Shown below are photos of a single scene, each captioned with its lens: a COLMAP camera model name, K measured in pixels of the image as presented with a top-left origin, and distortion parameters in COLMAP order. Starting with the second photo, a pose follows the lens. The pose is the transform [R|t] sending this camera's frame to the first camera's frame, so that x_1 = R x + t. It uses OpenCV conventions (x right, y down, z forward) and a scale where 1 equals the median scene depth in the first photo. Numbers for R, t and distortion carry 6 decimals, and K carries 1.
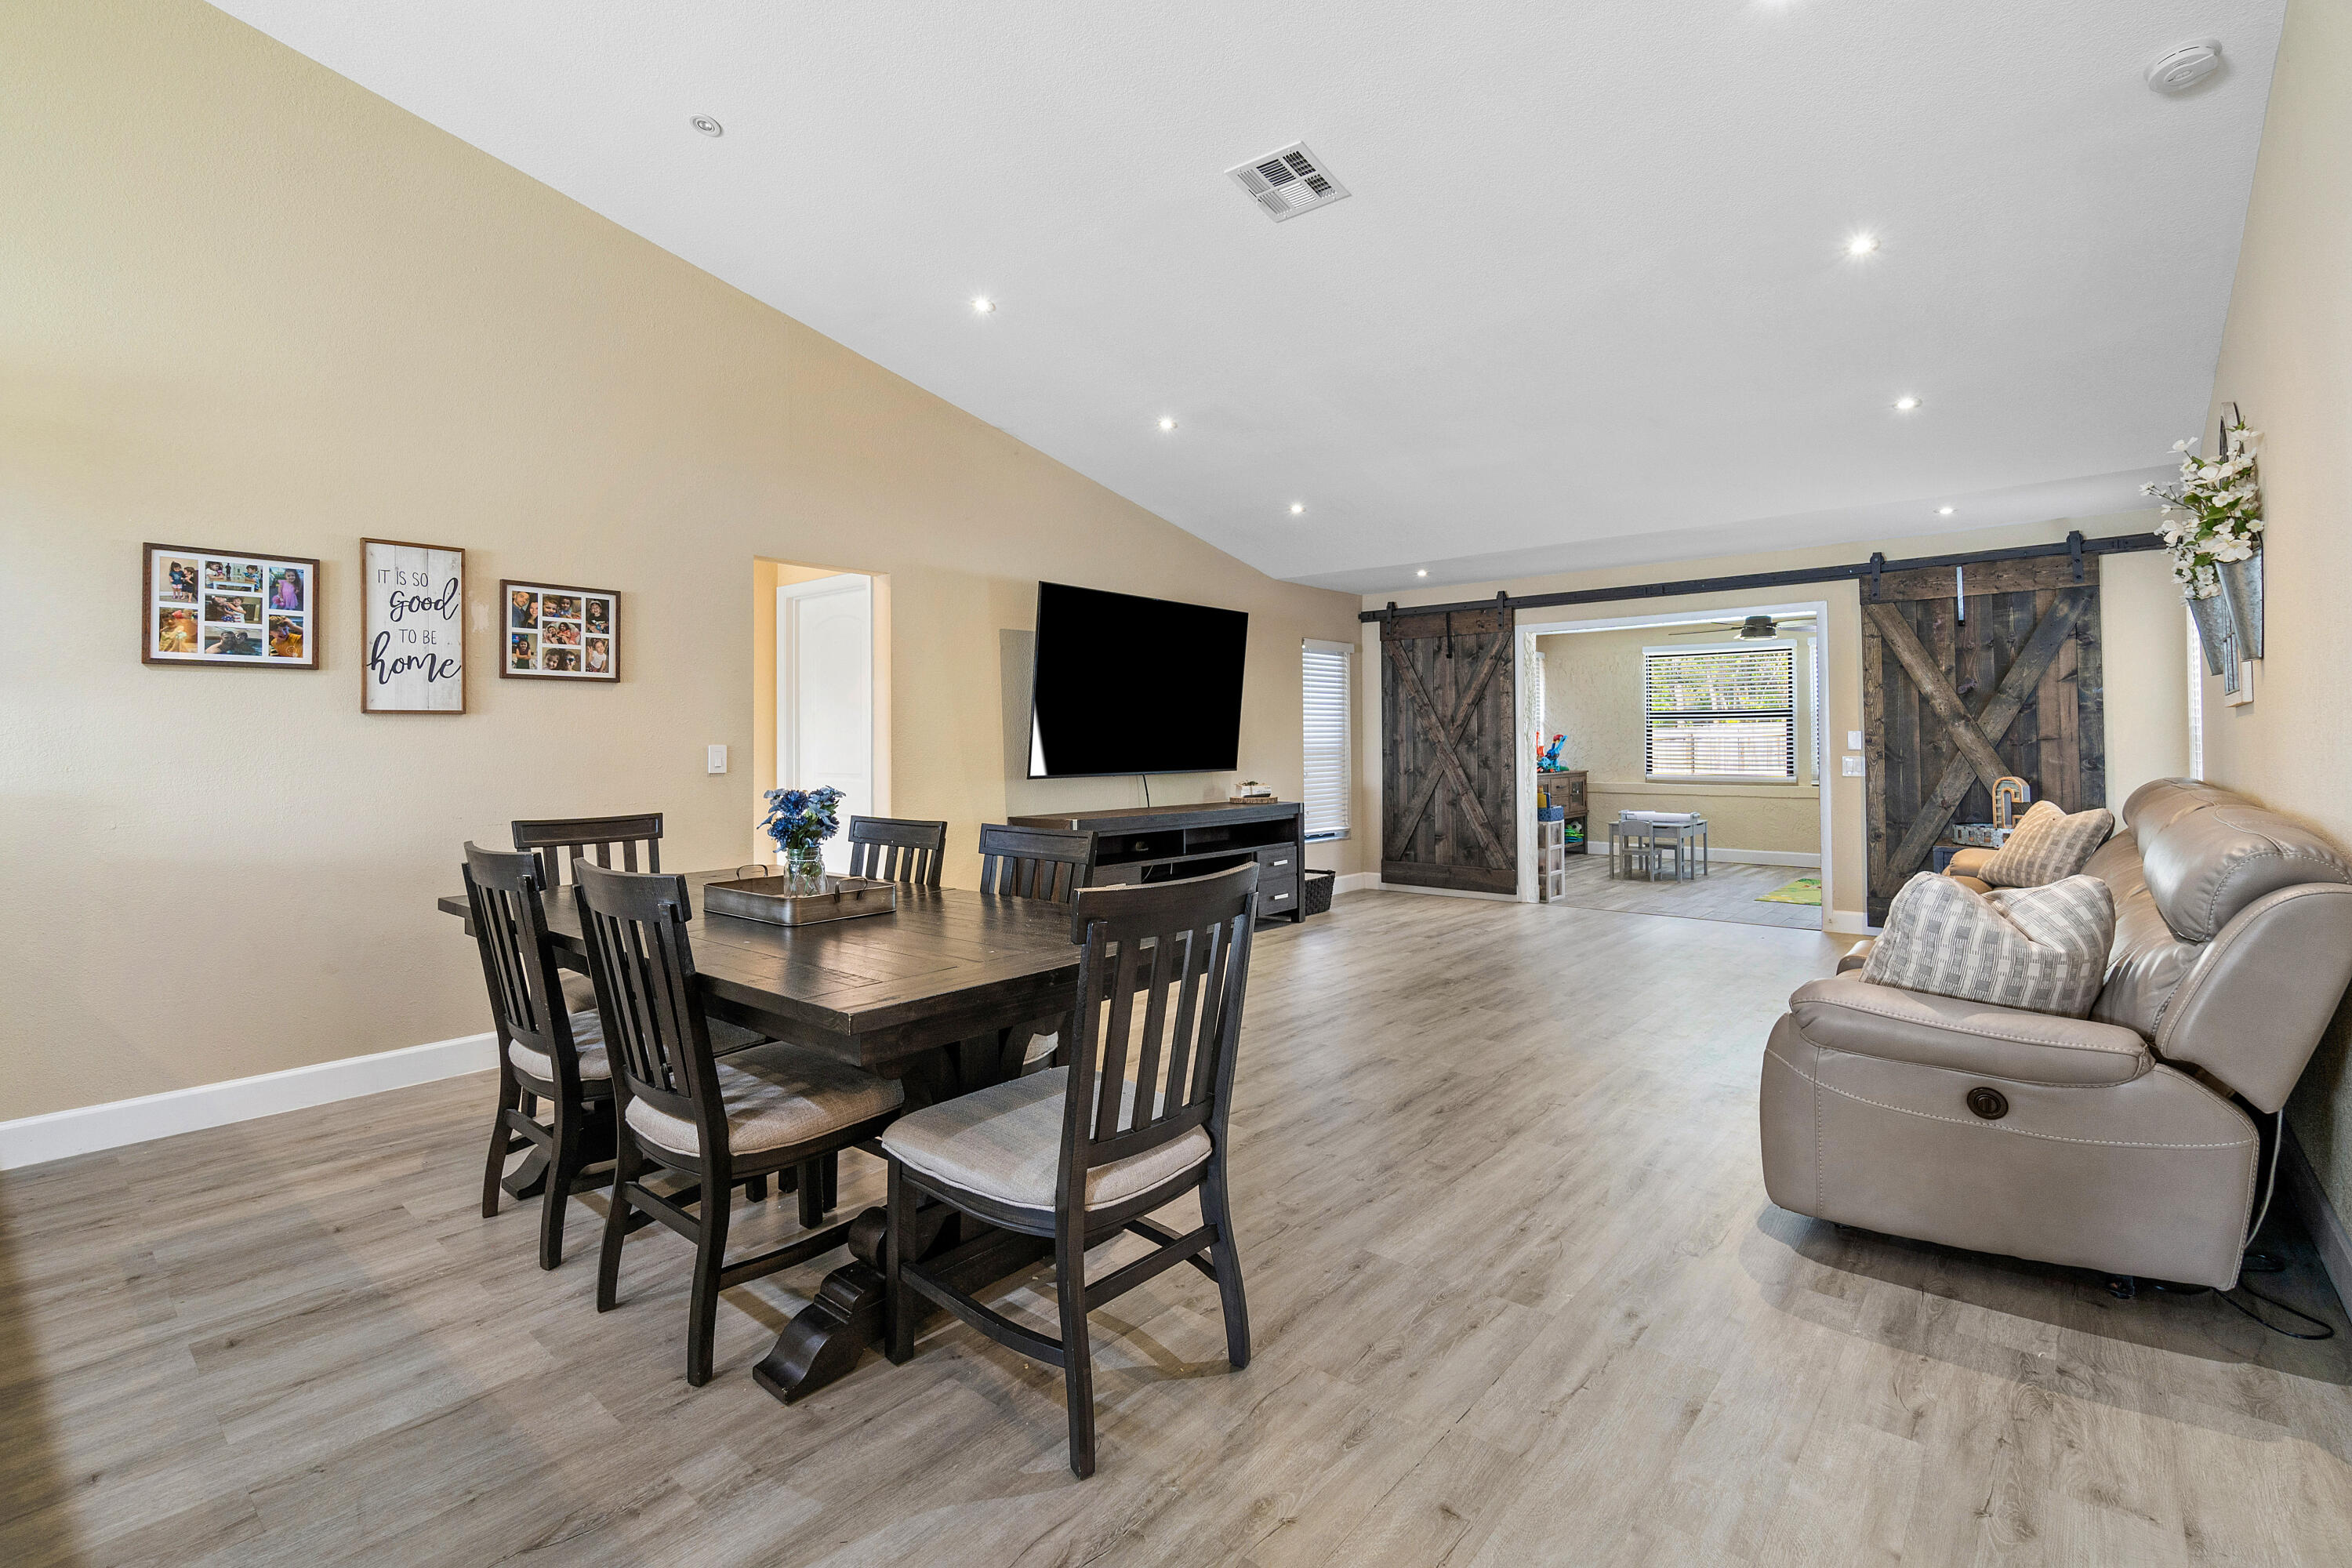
lens RADIAL K [[1080.4, 0, 1177.0], [0, 1080.4, 749.5], [0, 0, 1]] dist [-0.000024, -0.000029]
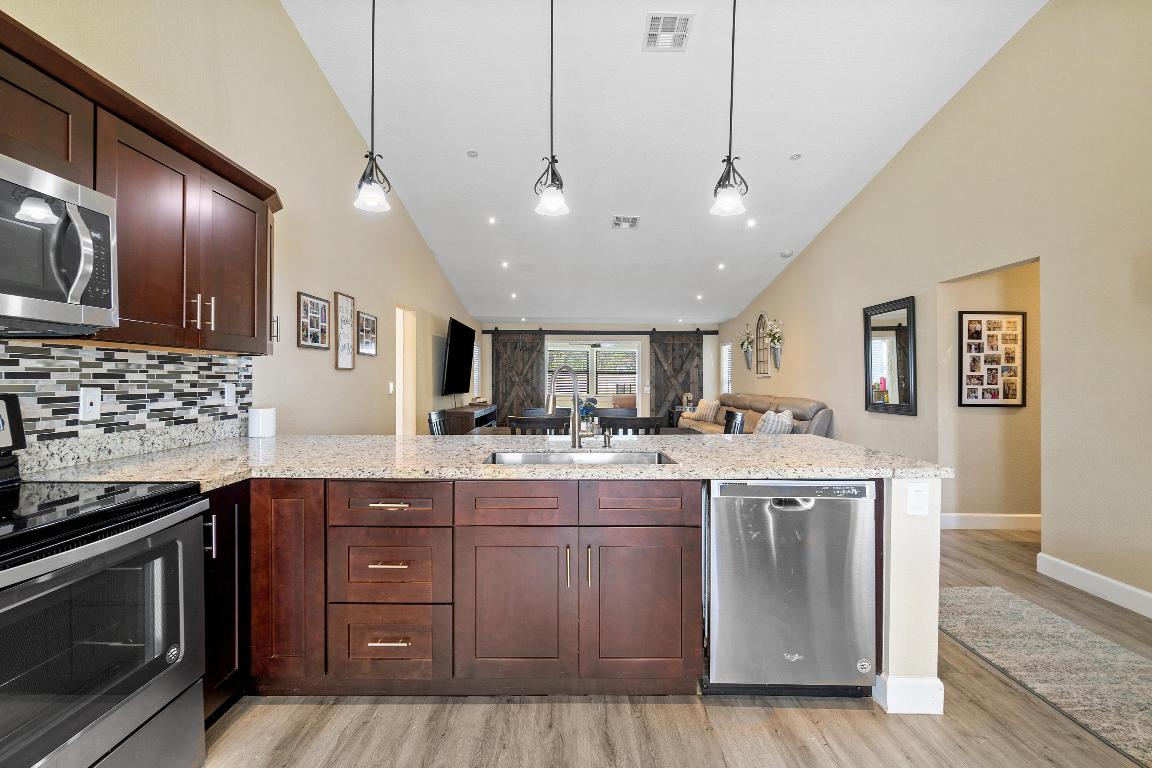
lens RADIAL K [[512.0, 0, 576.0], [0, 512.0, 384.0], [0, 0, 1]] dist [0.003291, 0.000352]
pose [[0.758555, 0.005200, 0.651589, -0.612656], [-0.006804, 0.999977, -0.000059, -0.002307], [-0.651574, -0.004388, 0.758572, -0.077688]]
